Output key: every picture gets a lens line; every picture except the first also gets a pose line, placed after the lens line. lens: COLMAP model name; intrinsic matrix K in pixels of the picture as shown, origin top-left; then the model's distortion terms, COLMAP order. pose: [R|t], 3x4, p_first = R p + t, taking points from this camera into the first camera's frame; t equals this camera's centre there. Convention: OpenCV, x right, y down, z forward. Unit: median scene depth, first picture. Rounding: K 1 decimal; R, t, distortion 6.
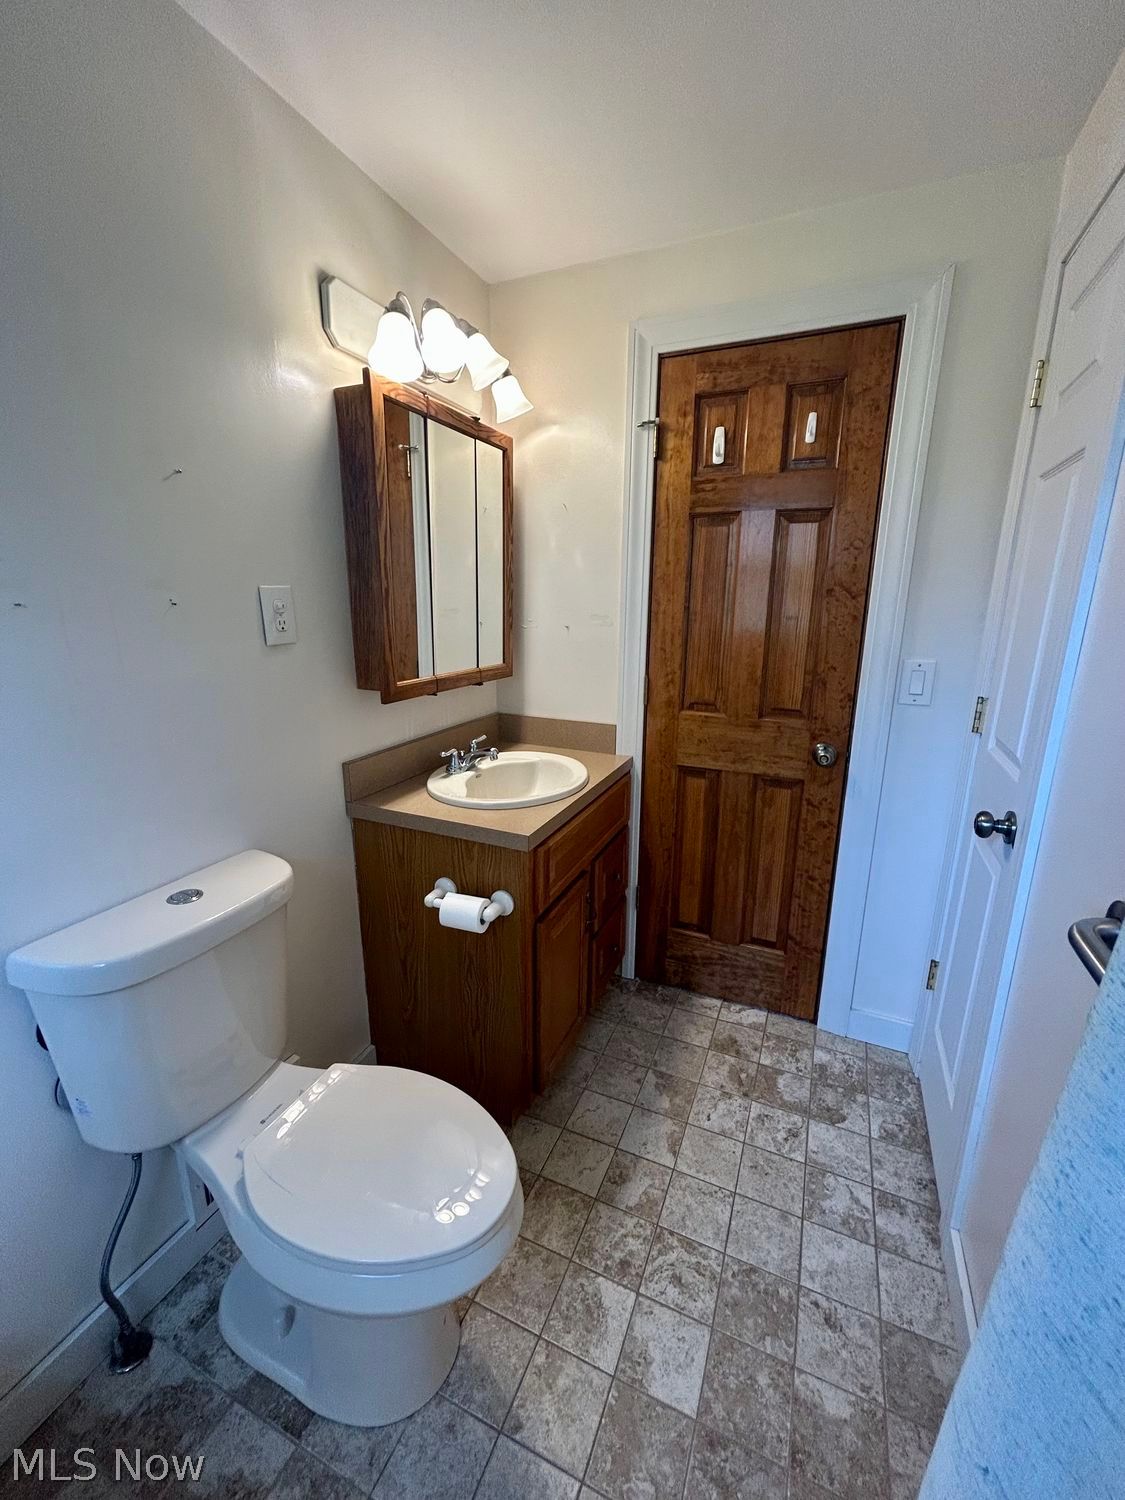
lens RADIAL K [[608.8, 0, 567.9], [0, 608.8, 748.6], [0, 0, 1]] dist [0.000108, 0.002281]
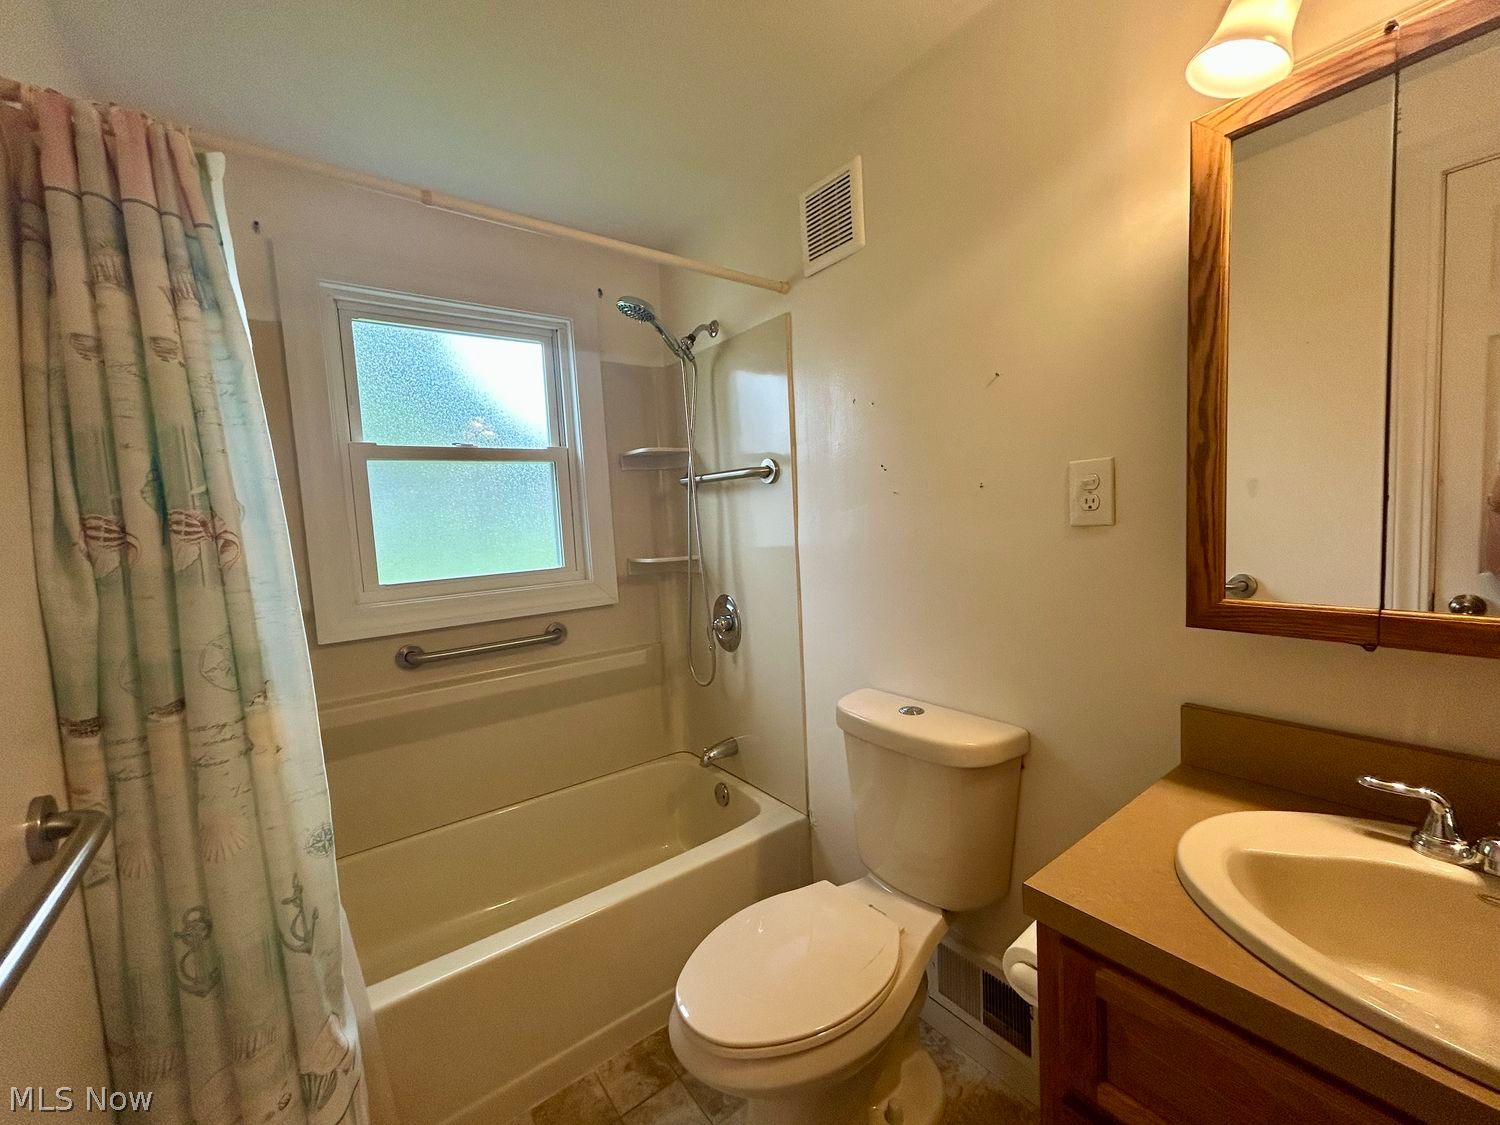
lens RADIAL K [[608.8, 0, 749.0], [0, 608.8, 558.5], [0, 0, 1]] dist [0.000108, 0.002281]
pose [[-0.491805, 0.085517, -0.866495, 0.512691], [-0.158676, 0.969698, 0.185764, -0.208134], [0.856125, 0.228851, -0.463333, 0.994845]]
